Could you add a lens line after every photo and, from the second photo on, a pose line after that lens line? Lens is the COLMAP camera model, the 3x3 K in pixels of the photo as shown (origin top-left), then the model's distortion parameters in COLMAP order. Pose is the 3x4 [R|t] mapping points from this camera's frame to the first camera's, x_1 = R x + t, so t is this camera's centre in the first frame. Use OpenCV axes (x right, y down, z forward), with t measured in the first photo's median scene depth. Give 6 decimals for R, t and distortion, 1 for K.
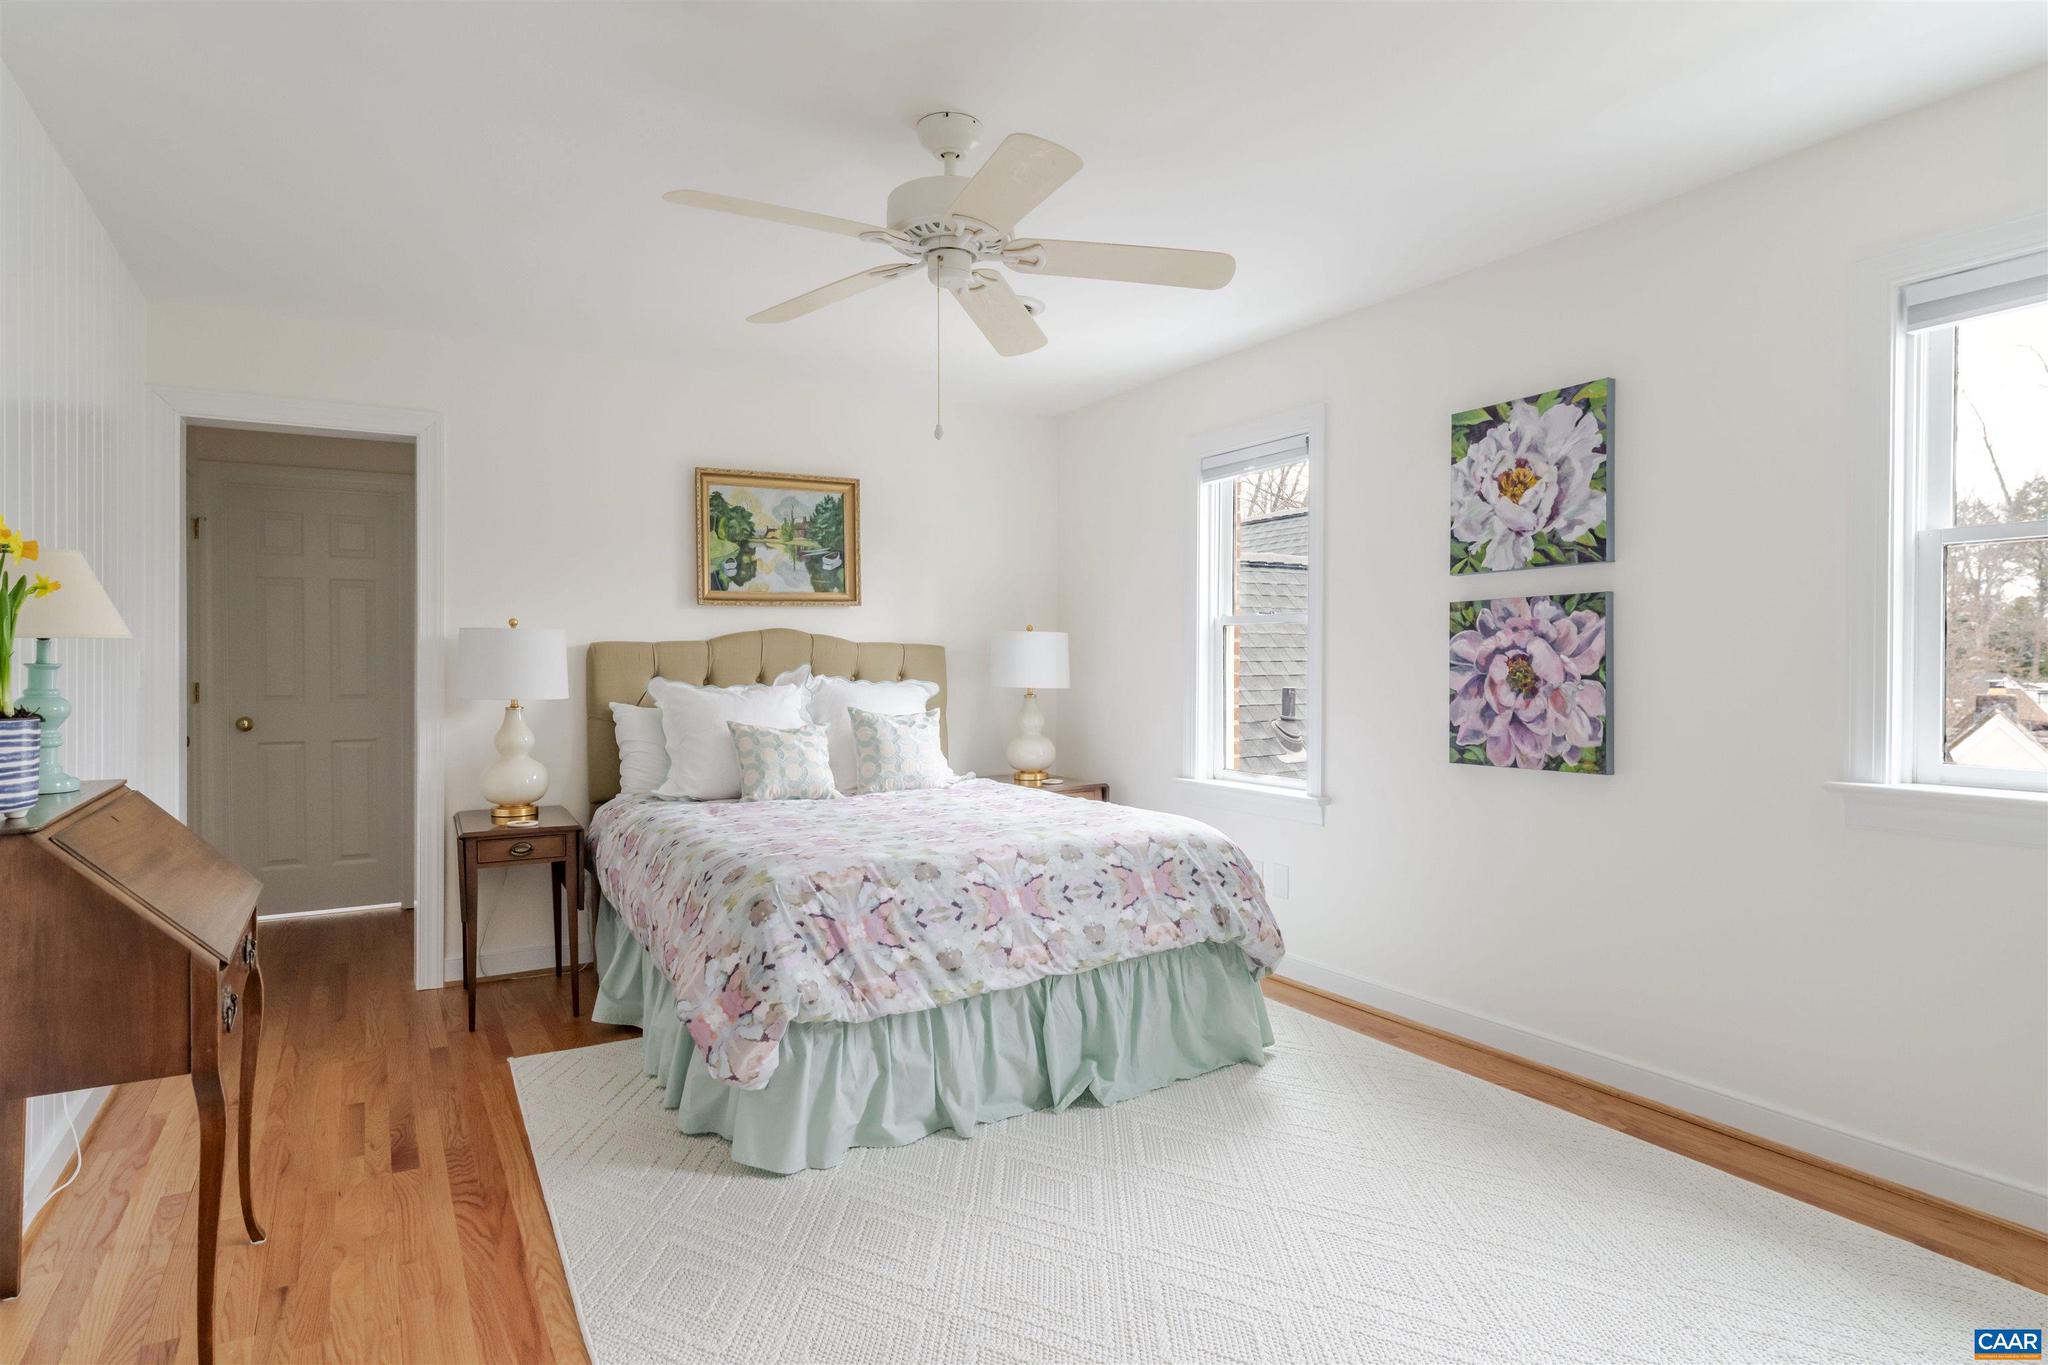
lens RADIAL K [[1118.6, 0, 1024.0], [0, 1118.6, 682.5], [0, 0, 1]] dist [0.000126, -0.000903]
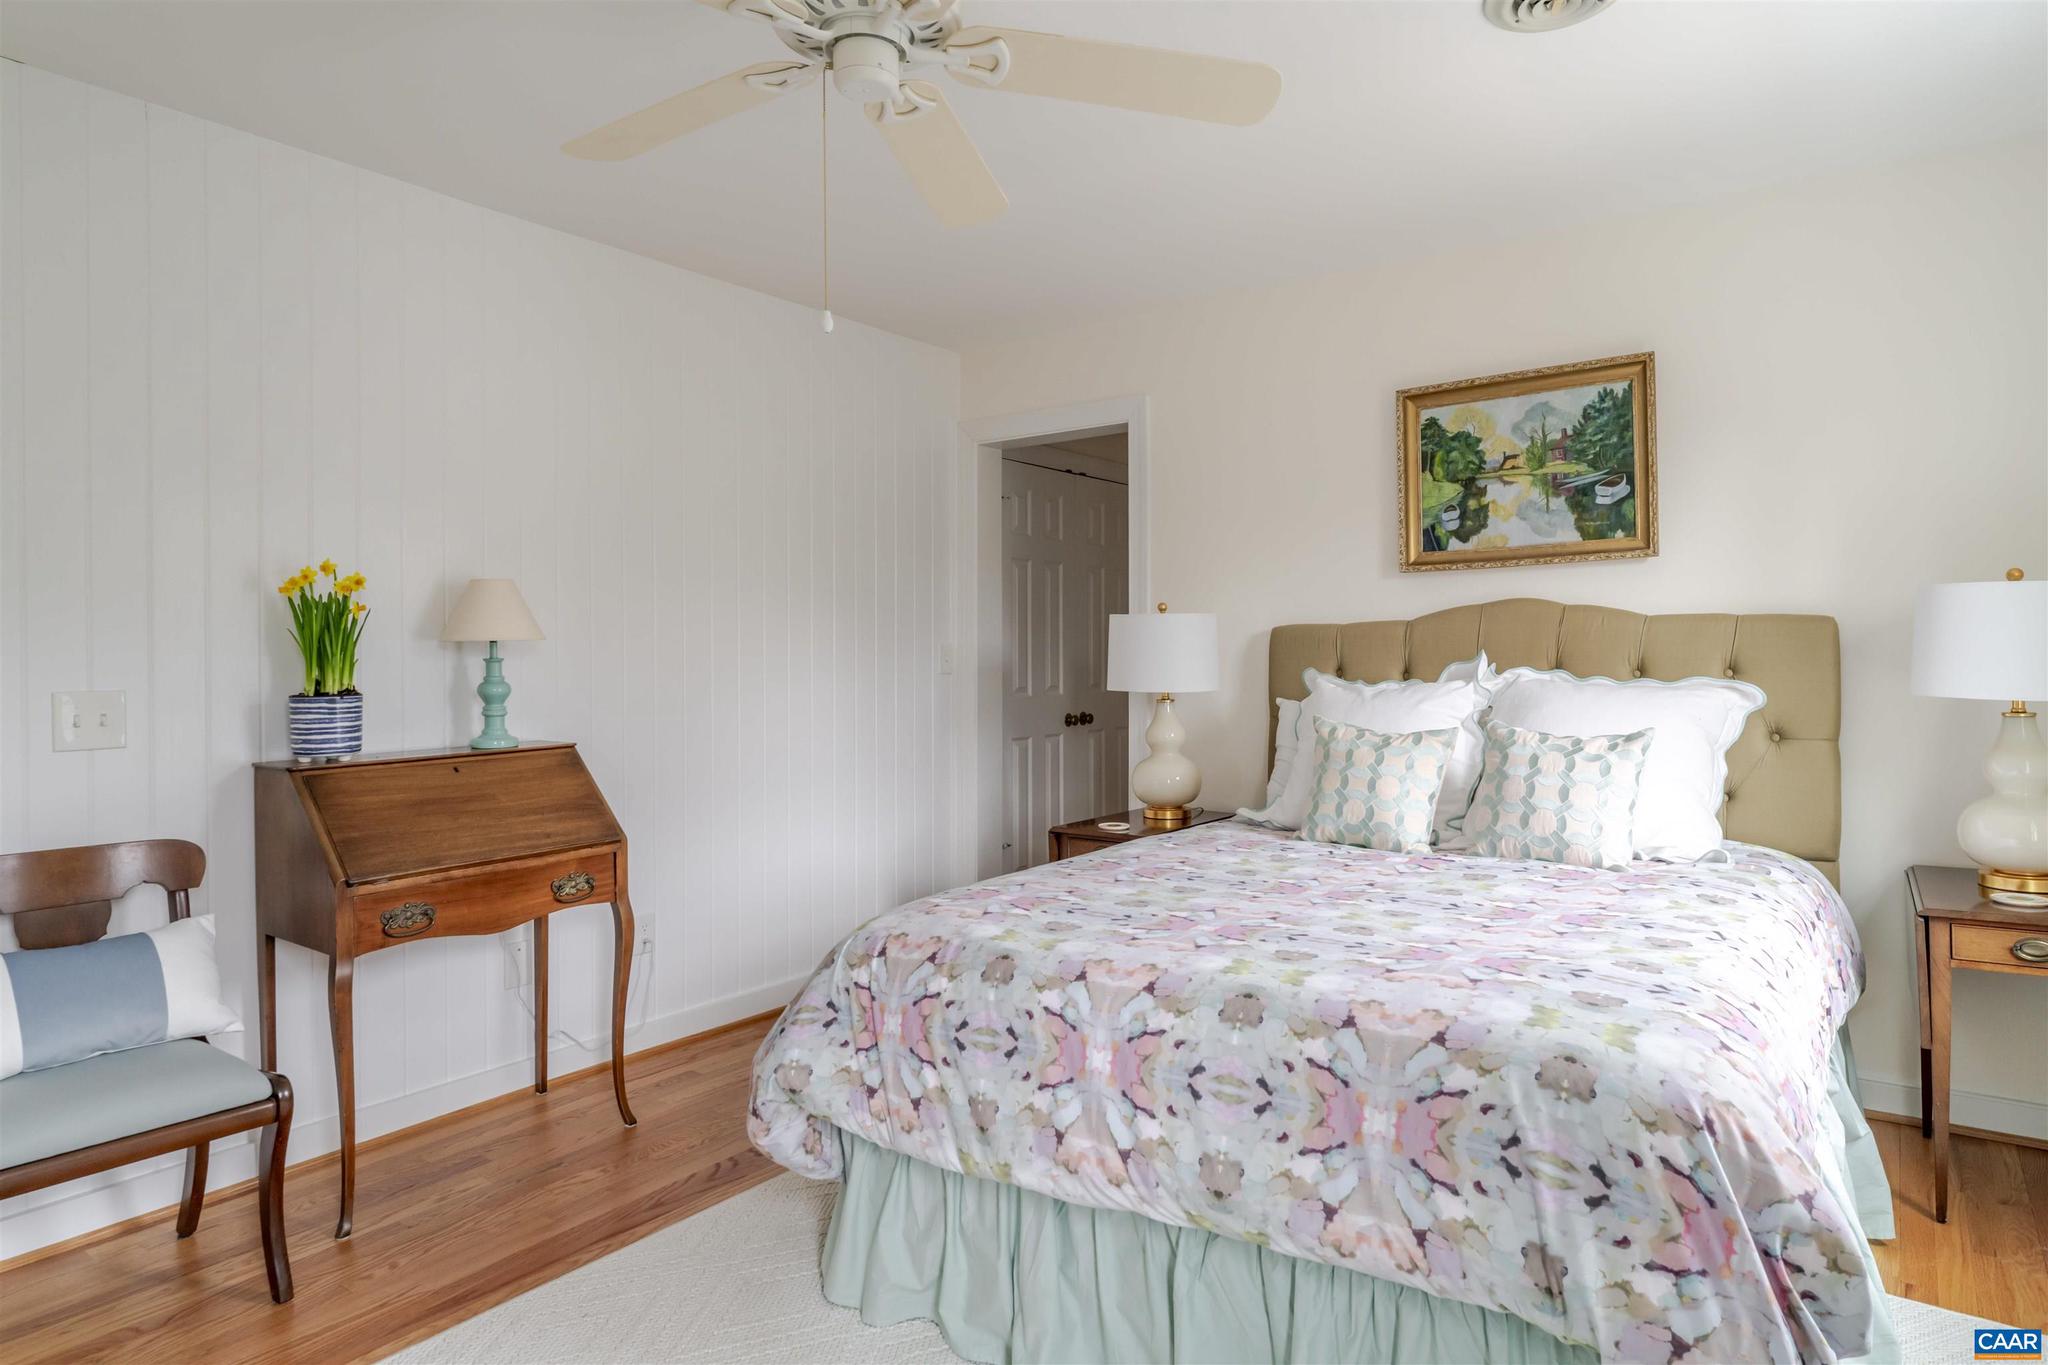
lens RADIAL K [[1191.1, 0, 1029.8], [0, 1191.1, 658.1], [0, 0, 1]] dist [-0.002278, -0.001039]
pose [[0.379562, 0.005128, -0.925152, 0.351320], [-0.007954, 0.999966, 0.002280, -0.011435], [0.925132, 0.006494, 0.379590, 0.455537]]
